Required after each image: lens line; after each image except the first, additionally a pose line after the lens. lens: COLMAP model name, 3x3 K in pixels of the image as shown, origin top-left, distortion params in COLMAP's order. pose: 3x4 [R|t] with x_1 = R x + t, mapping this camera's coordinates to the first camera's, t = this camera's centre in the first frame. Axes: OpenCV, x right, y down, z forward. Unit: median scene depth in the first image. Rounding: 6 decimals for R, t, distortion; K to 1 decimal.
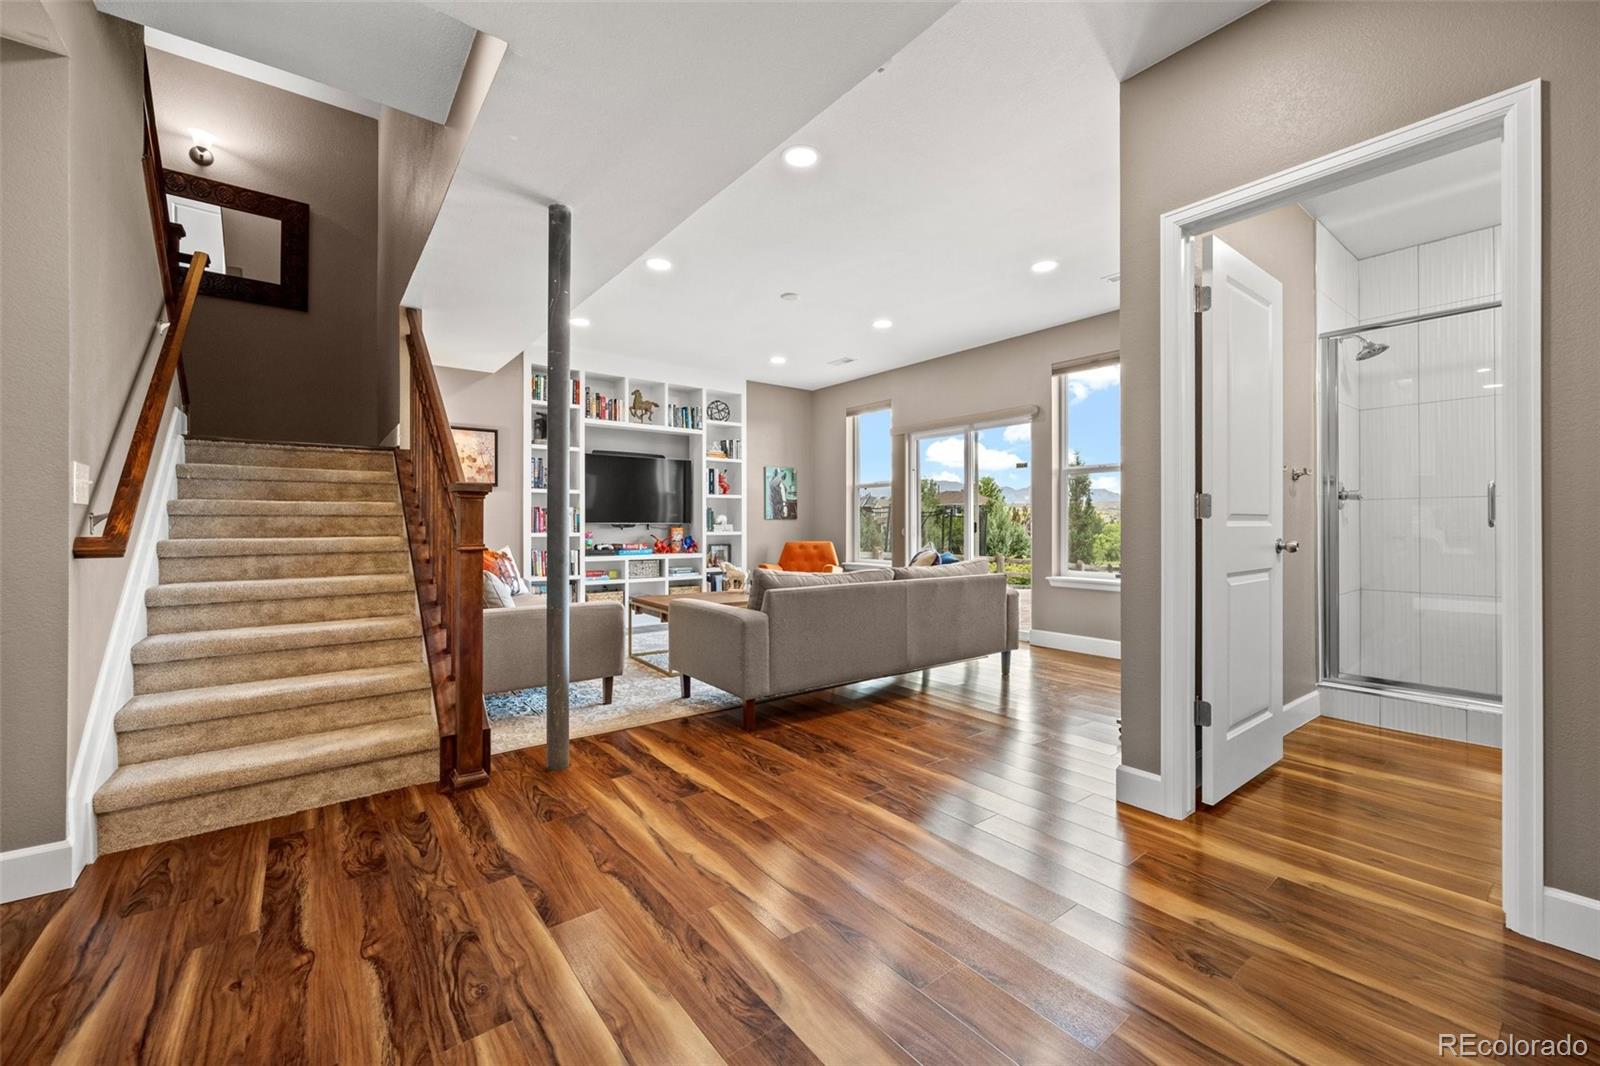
lens RADIAL K [[632.9, 0, 792.5], [0, 632.9, 527.4], [0, 0, 1]] dist [-0.008157, 0.000151]
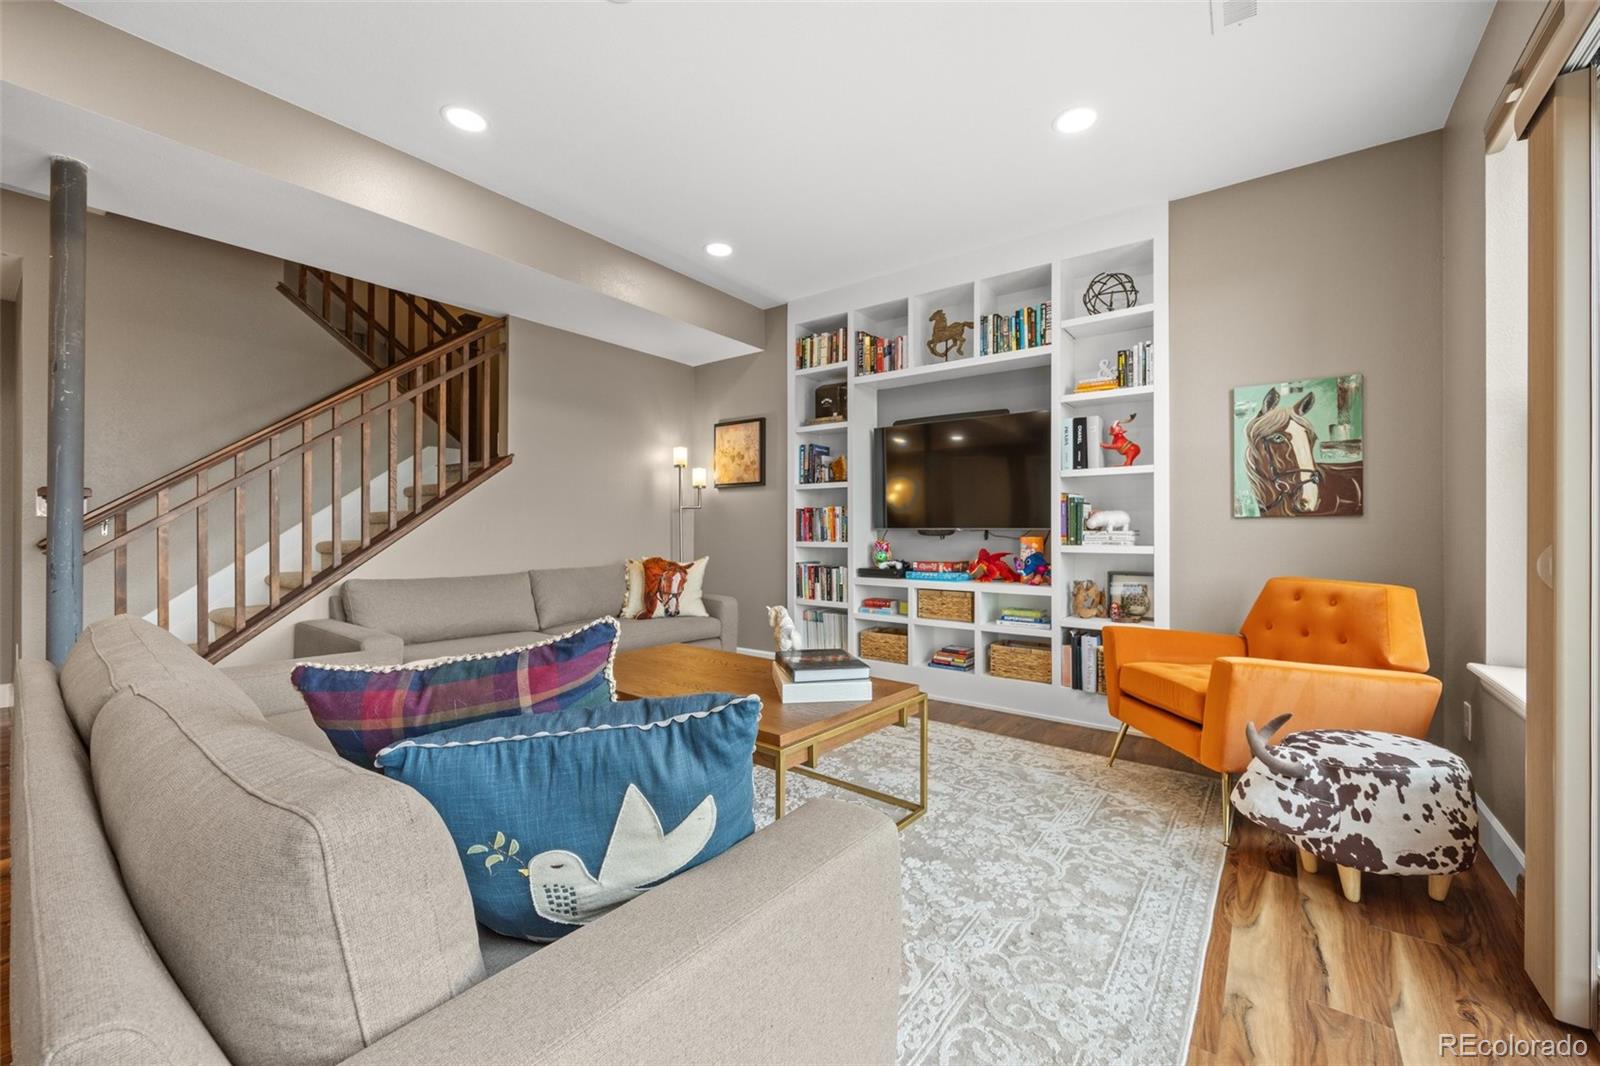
lens RADIAL K [[632.9, 0, 799.3], [0, 632.9, 532.8], [0, 0, 1]] dist [-0.008157, 0.000151]
pose [[0.282009, 0.001329, -0.959411, 0.285098], [-0.005908, 0.999982, -0.000351, -0.001680], [0.959394, 0.005767, 0.282012, 0.662177]]
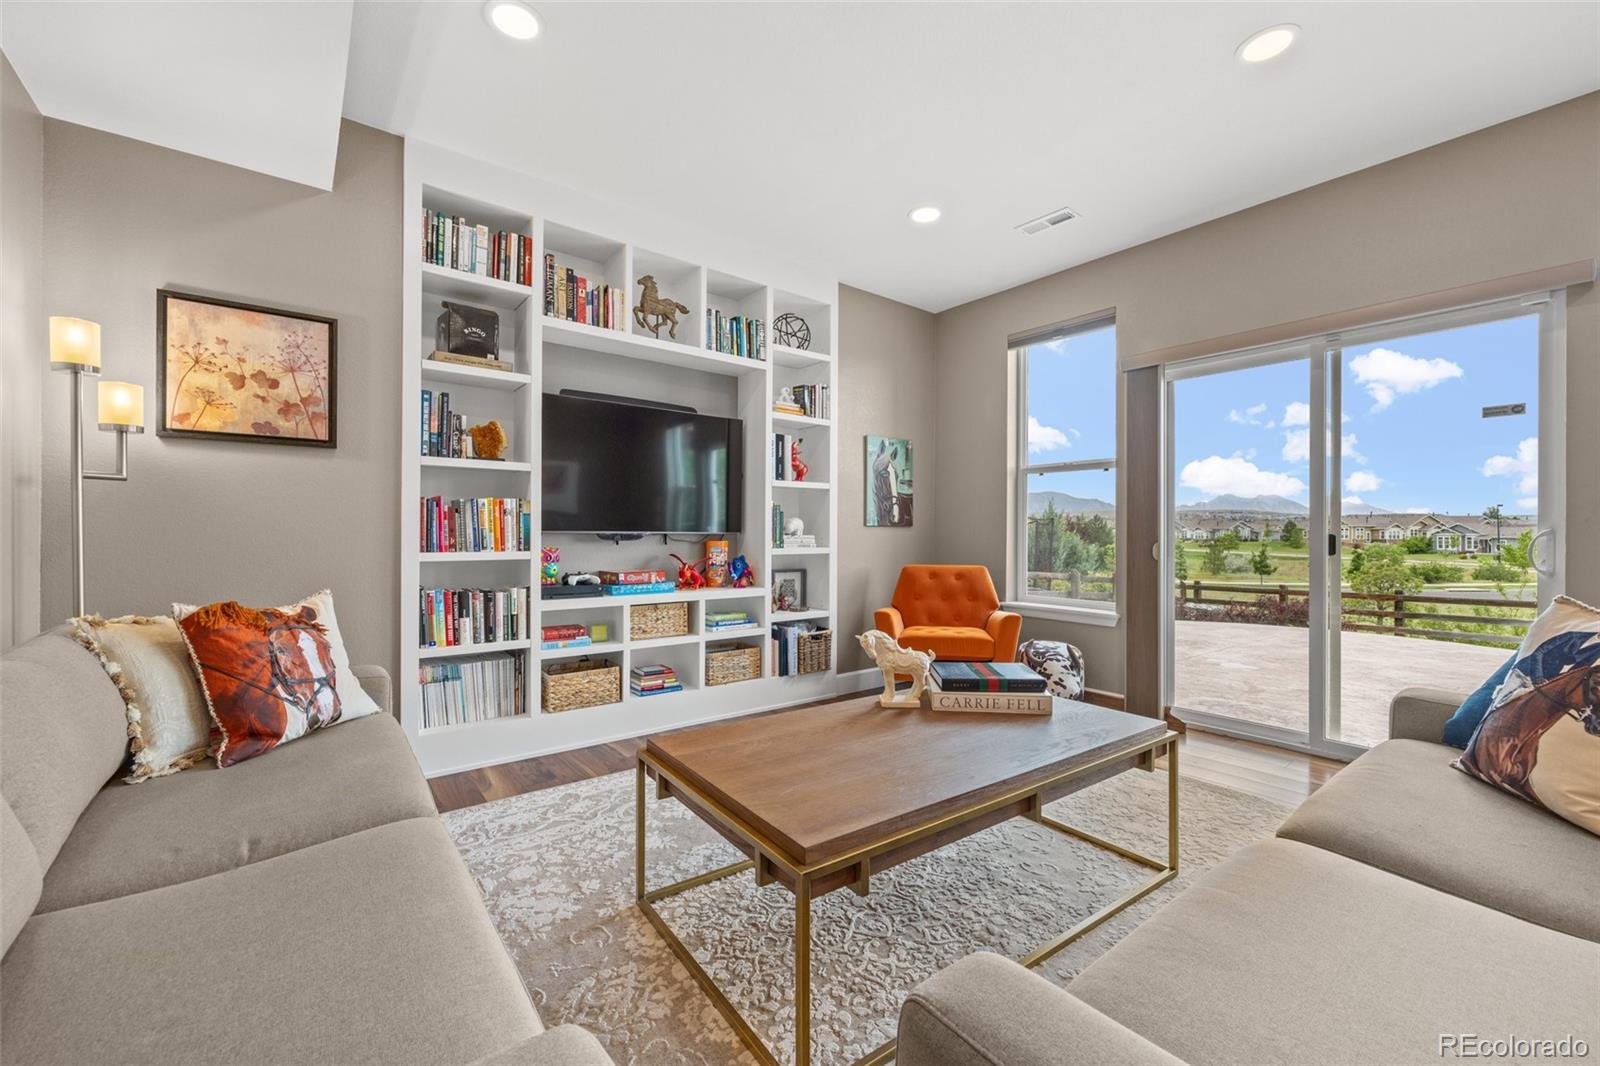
lens RADIAL K [[632.9, 0, 797.3], [0, 632.9, 533.3], [0, 0, 1]] dist [-0.008157, 0.000151]
pose [[0.999780, 0.004773, 0.020401, -0.125598], [-0.004691, 0.999981, -0.004062, -0.004102], [-0.020420, 0.003965, 0.999784, 0.453235]]
